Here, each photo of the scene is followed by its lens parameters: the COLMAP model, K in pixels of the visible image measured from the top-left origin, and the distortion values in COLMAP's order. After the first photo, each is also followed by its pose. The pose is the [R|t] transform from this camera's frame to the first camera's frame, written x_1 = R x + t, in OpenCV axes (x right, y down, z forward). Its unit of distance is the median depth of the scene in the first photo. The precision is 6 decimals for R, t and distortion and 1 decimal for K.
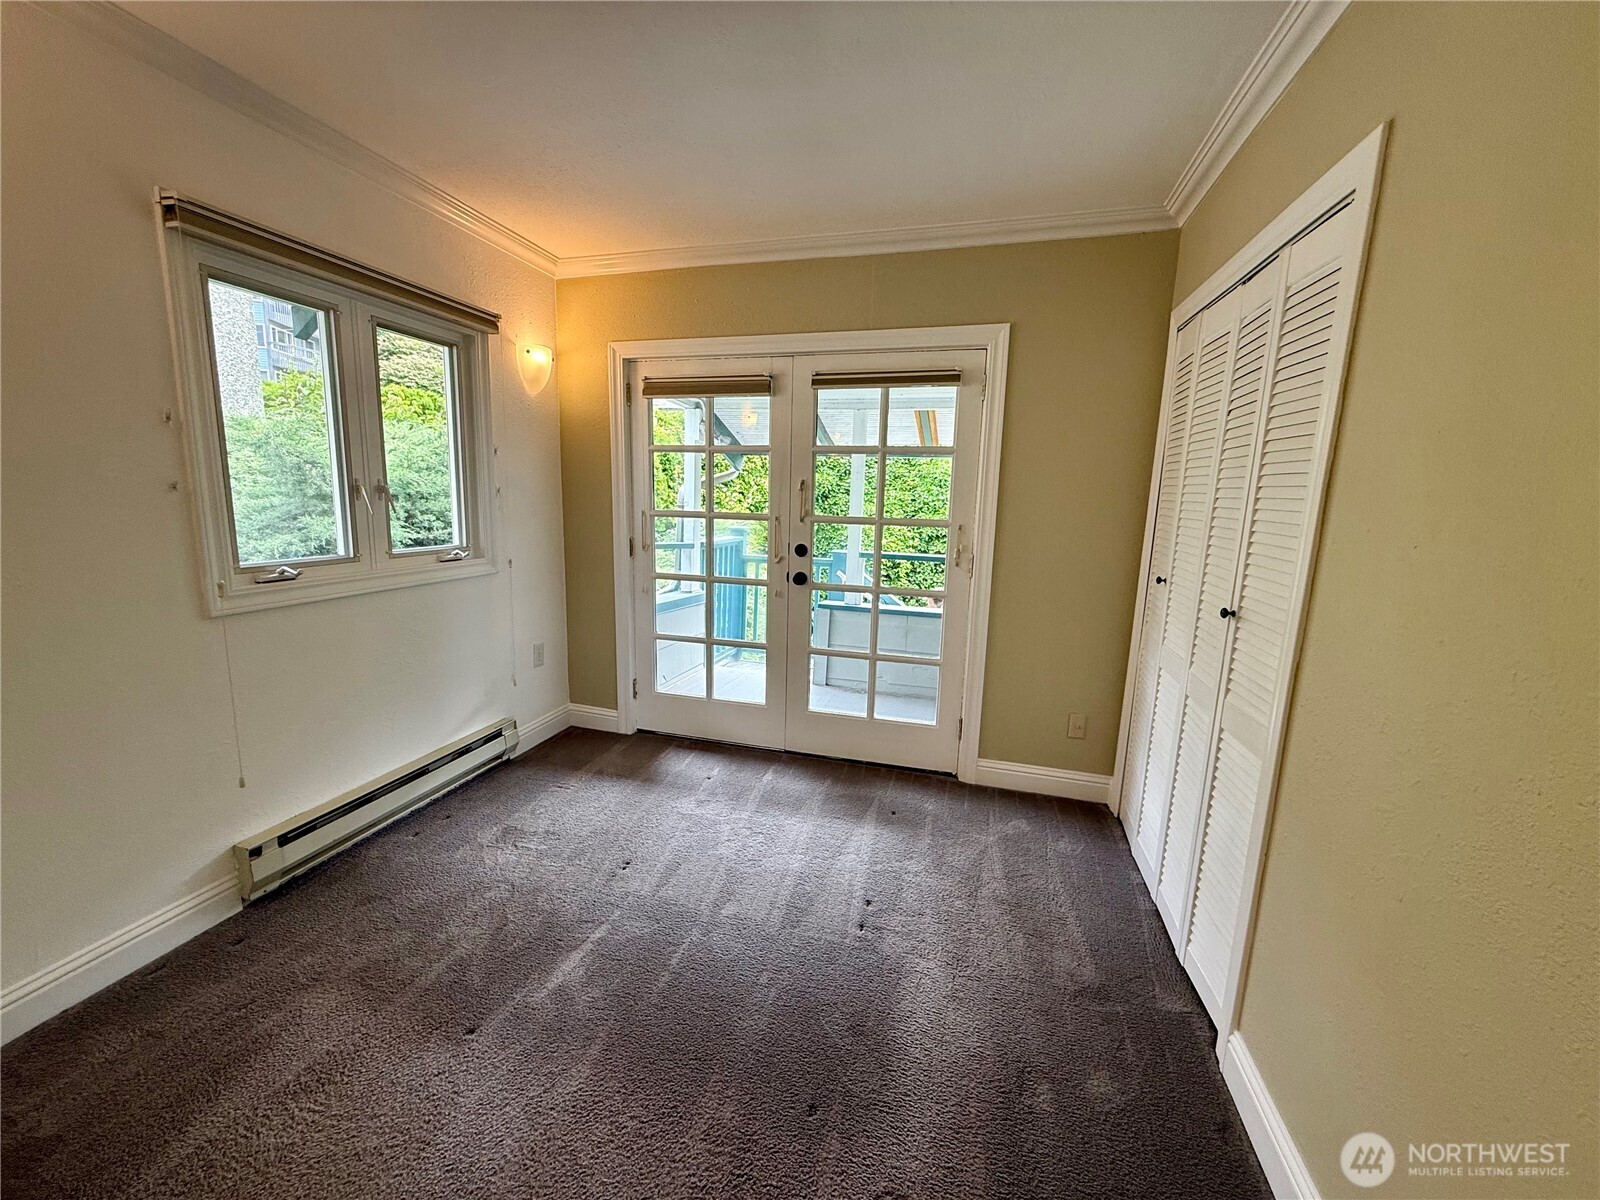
lens RADIAL K [[639.6, 0, 794.7], [0, 639.6, 597.4], [0, 0, 1]] dist [0.001355, 0.000461]
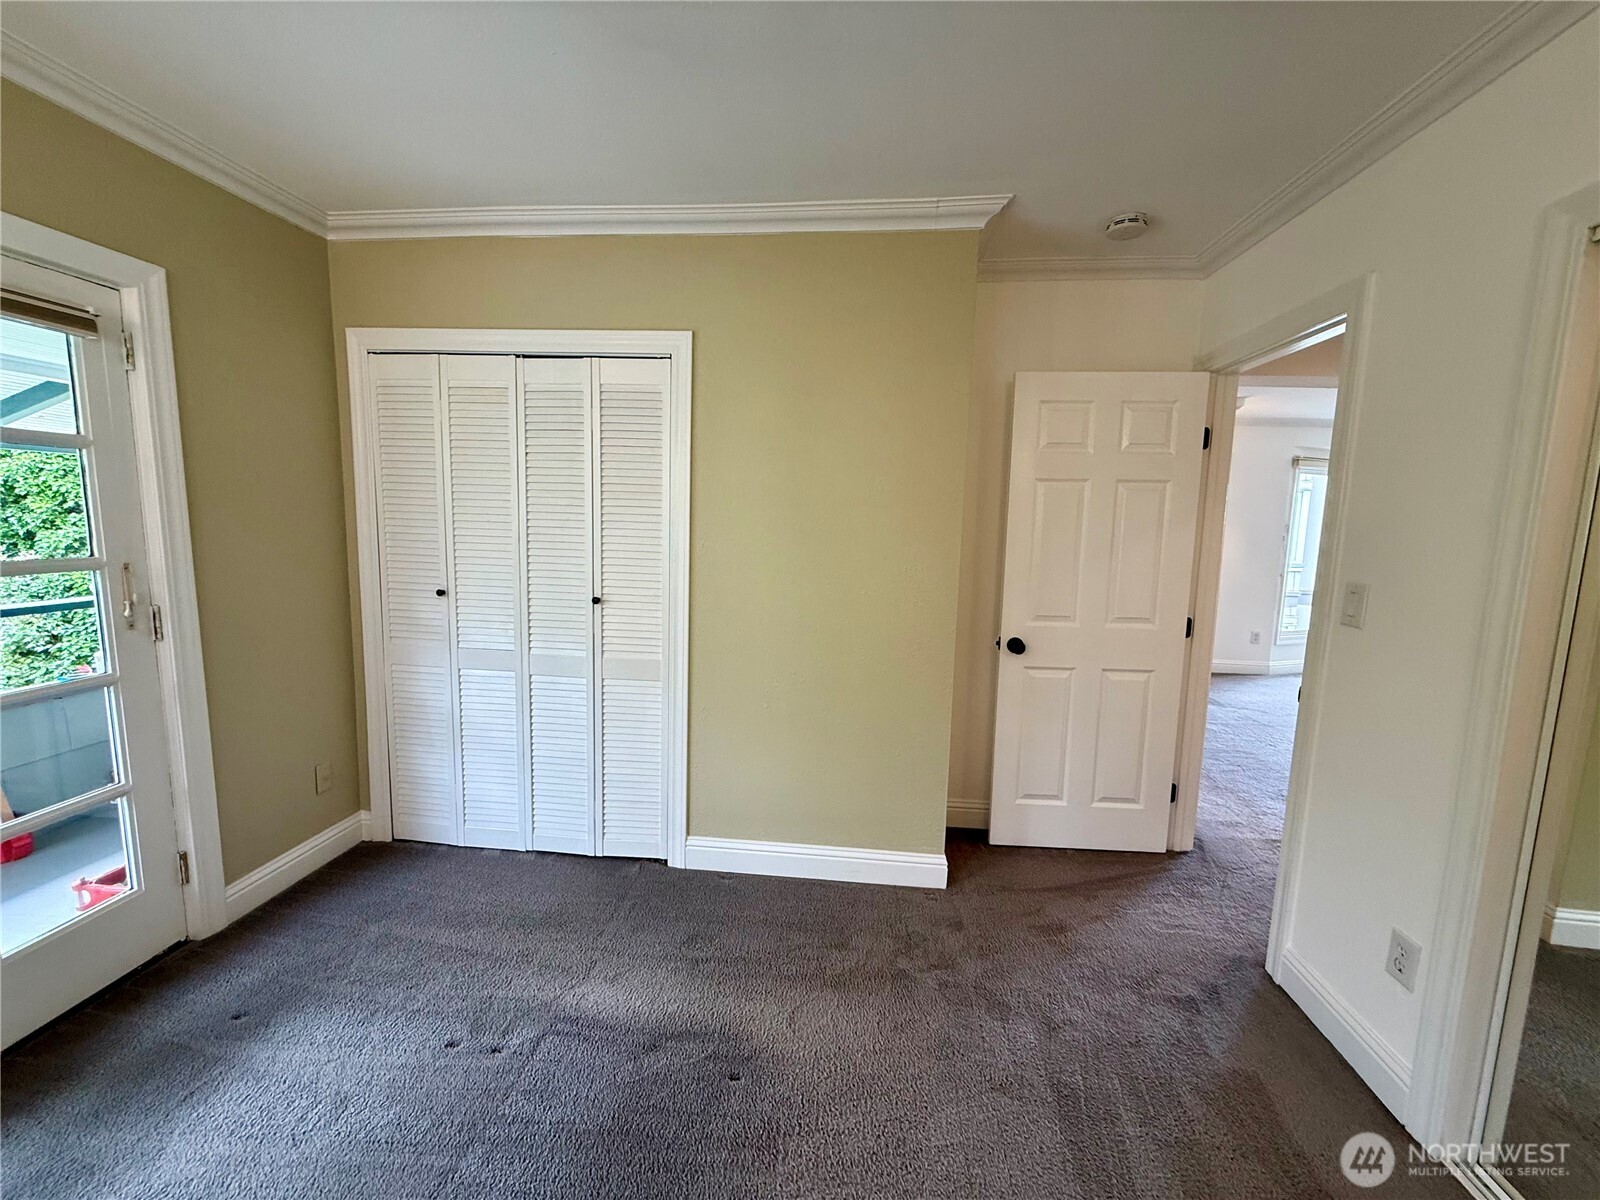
lens RADIAL K [[639.6, 0, 794.7], [0, 639.6, 597.4], [0, 0, 1]] dist [0.001355, 0.000461]
pose [[-0.173714, -0.153529, 0.972755, -0.506252], [0.134127, 0.974880, 0.177817, -0.111740], [-0.975620, 0.161362, -0.148758, 0.489620]]
